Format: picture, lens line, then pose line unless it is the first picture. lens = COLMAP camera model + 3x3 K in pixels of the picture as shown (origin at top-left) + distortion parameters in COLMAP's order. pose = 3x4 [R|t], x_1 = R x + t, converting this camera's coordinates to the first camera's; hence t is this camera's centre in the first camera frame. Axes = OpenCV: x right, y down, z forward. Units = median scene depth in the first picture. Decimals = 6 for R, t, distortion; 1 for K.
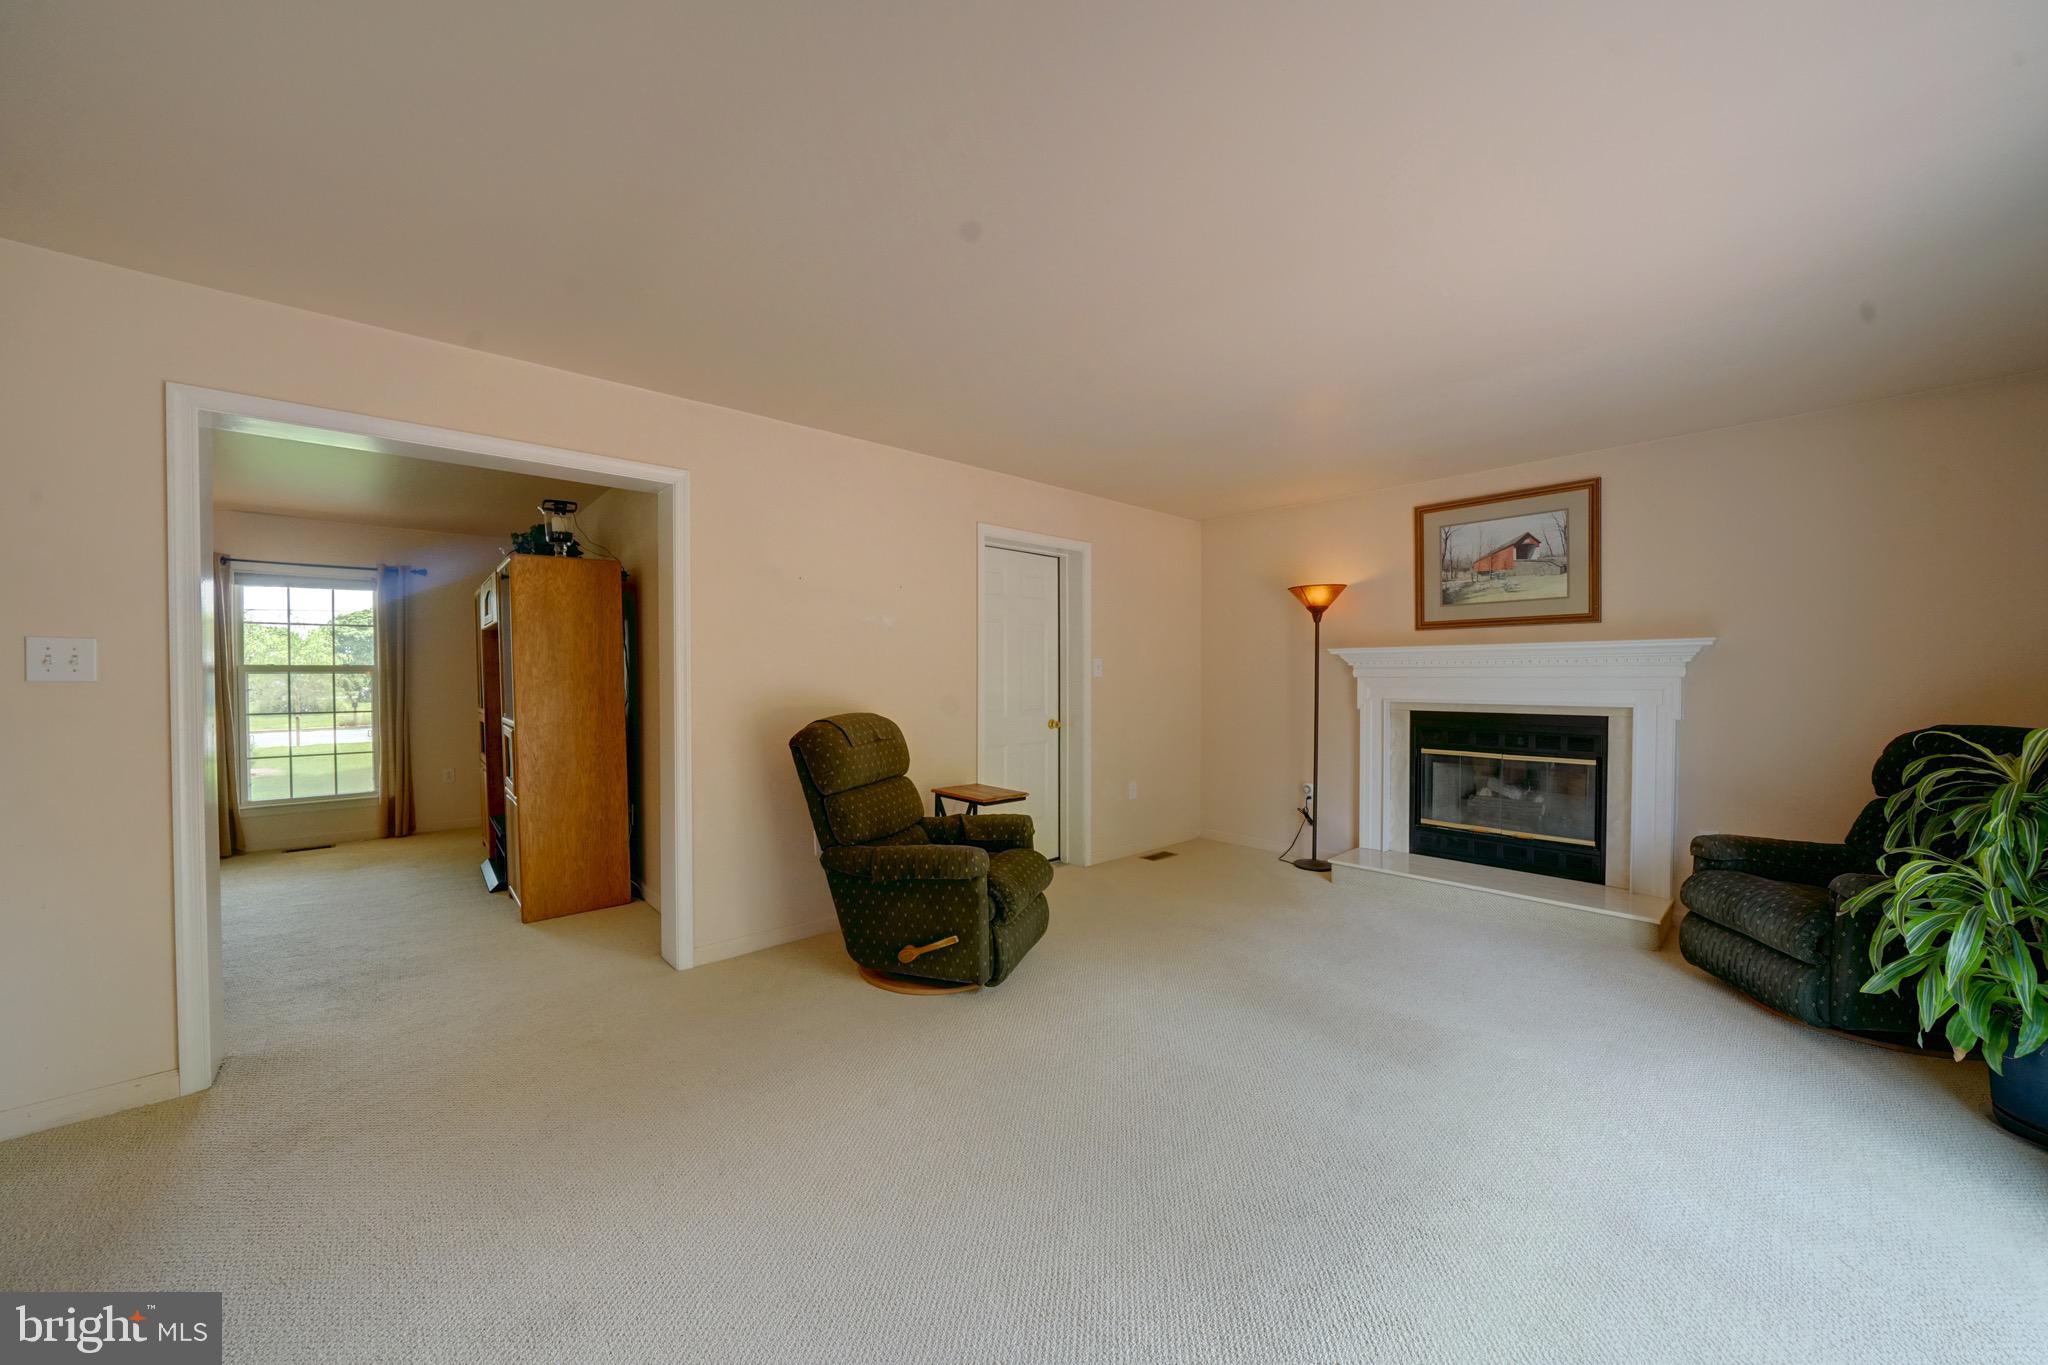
lens RADIAL K [[737.9, 0, 1017.0], [0, 737.9, 683.3], [0, 0, 1]] dist [-0.002257, -0.000034]
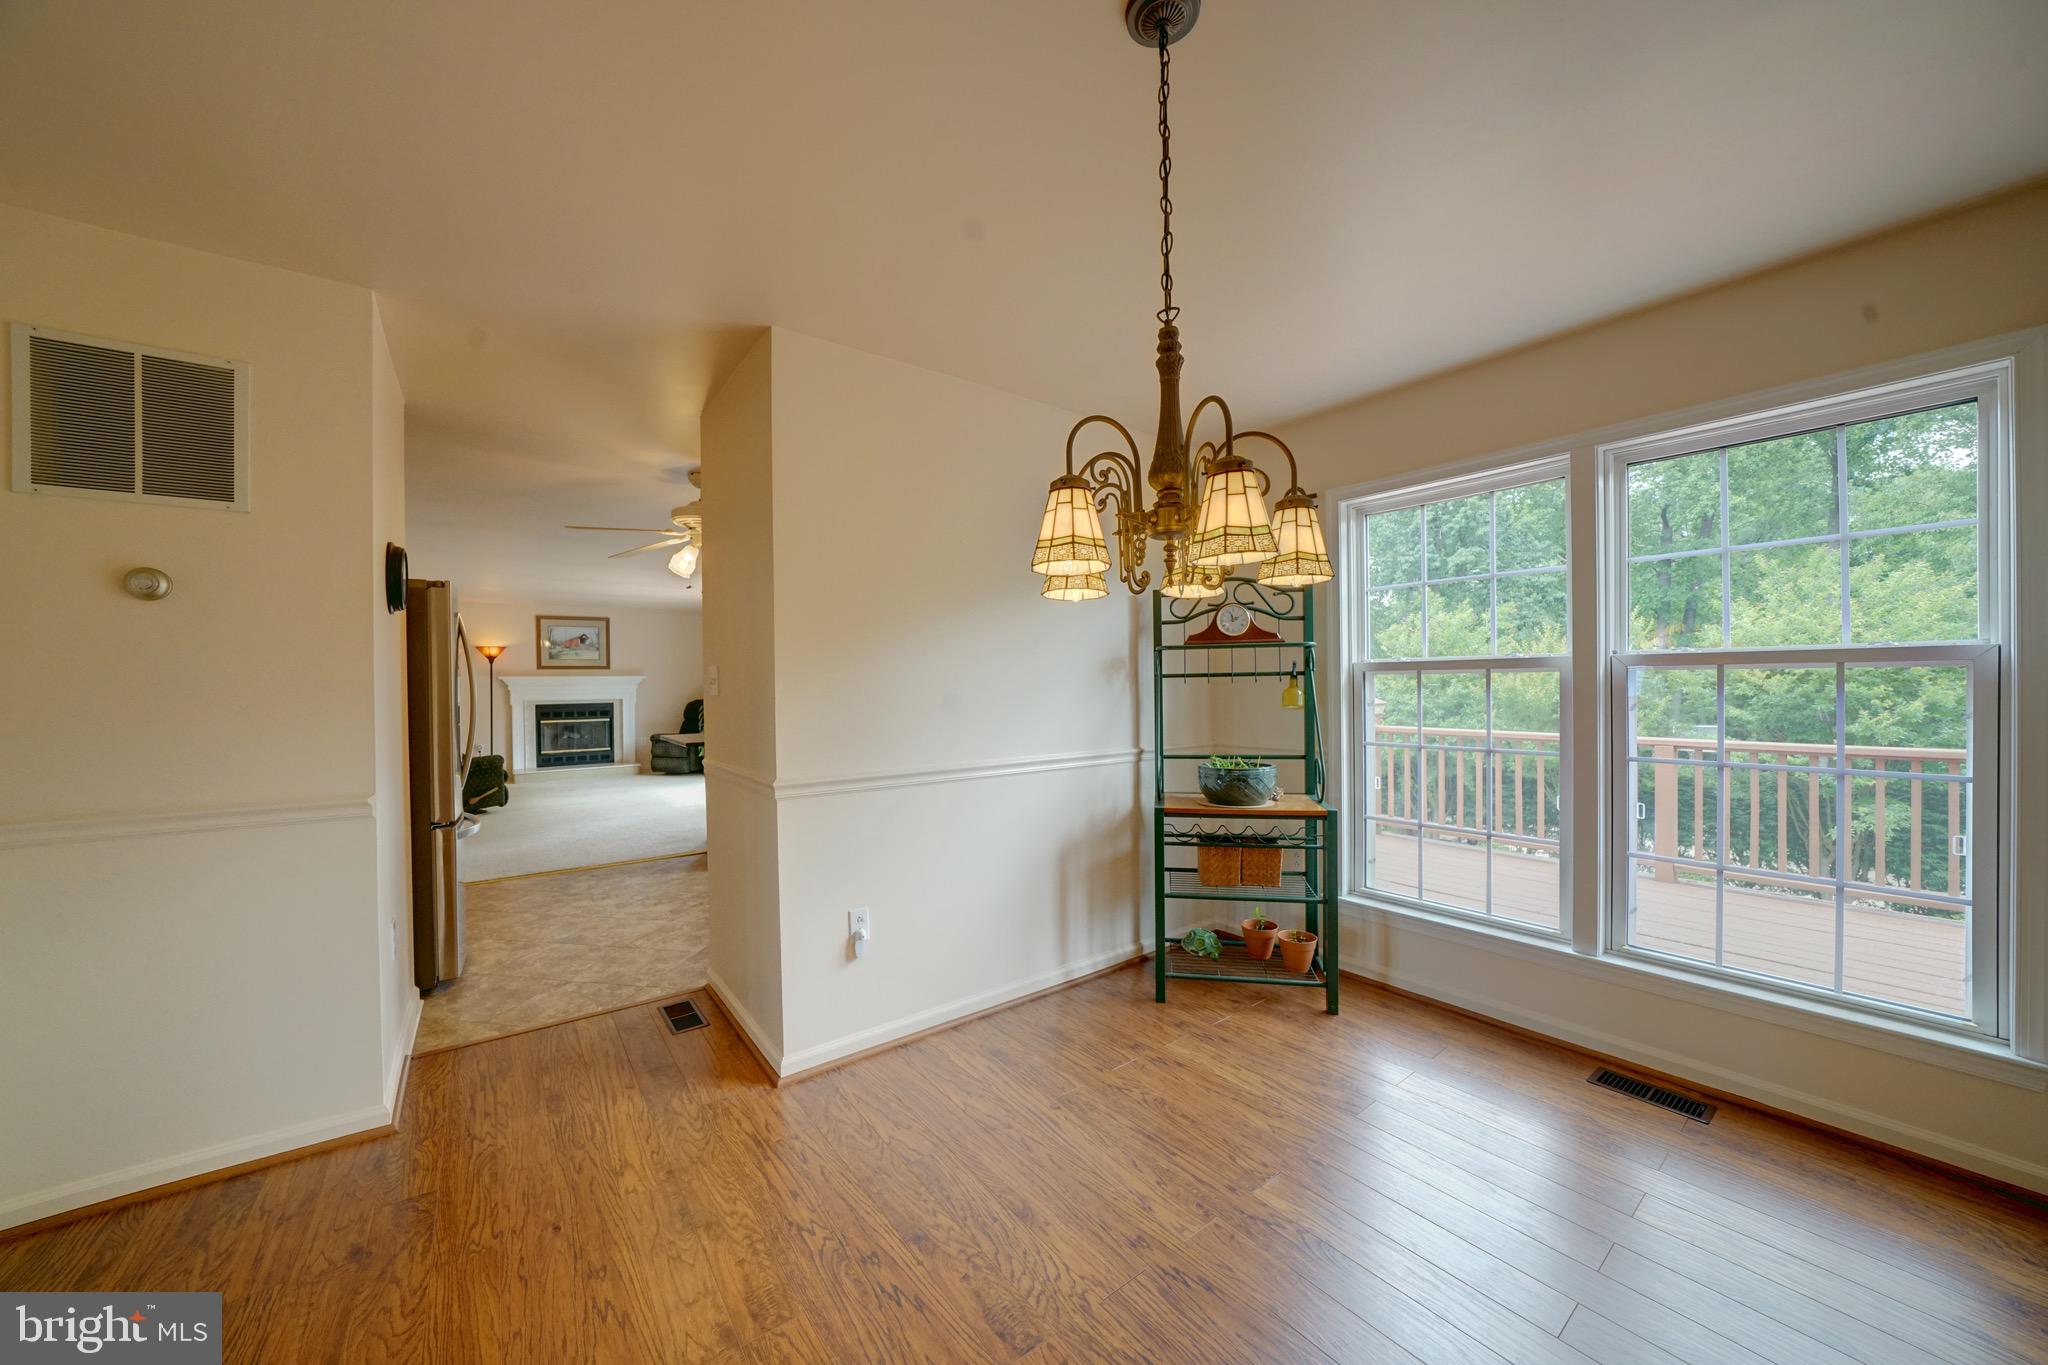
lens RADIAL K [[737.9, 0, 1023.9], [0, 737.9, 682.7], [0, 0, 1]] dist [-0.002257, -0.000034]
pose [[0.125210, 0.001445, 0.992129, -1.629688], [0.026018, 0.999650, -0.004739, 0.020667], [-0.991789, 0.026407, 0.125129, -0.828616]]
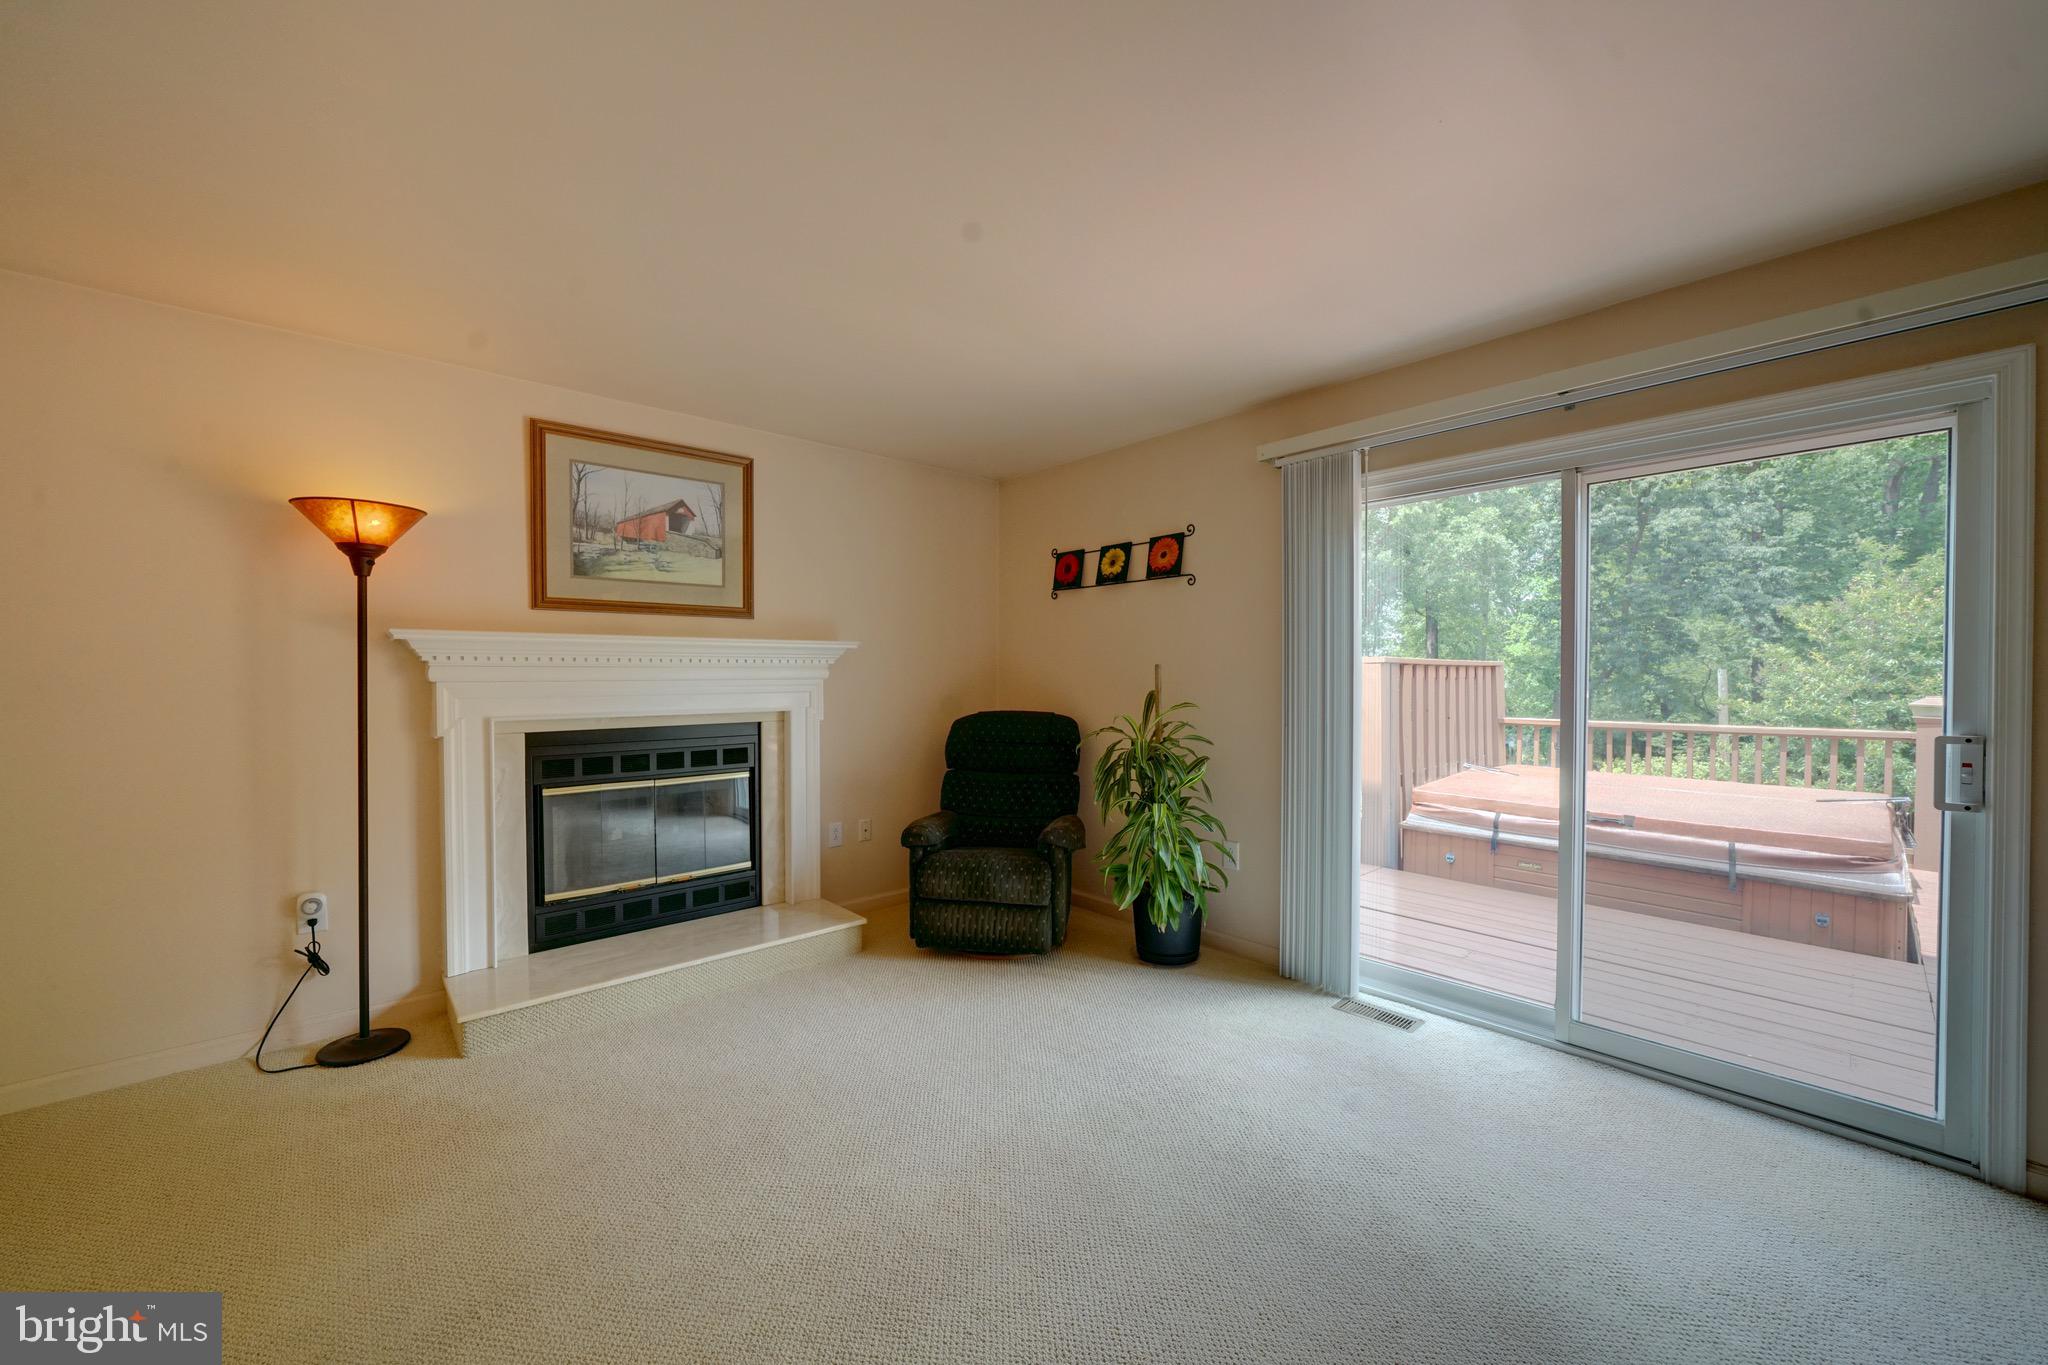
lens RADIAL K [[769.5, 0, 1021.5], [0, 769.5, 684.0], [0, 0, 1]] dist [-0.008185, 0.001089]
pose [[0.013035, -0.009277, 0.999872, -0.136589], [0.013291, 0.999870, 0.009104, -0.006171], [-0.999827, 0.013171, 0.013157, 0.594849]]
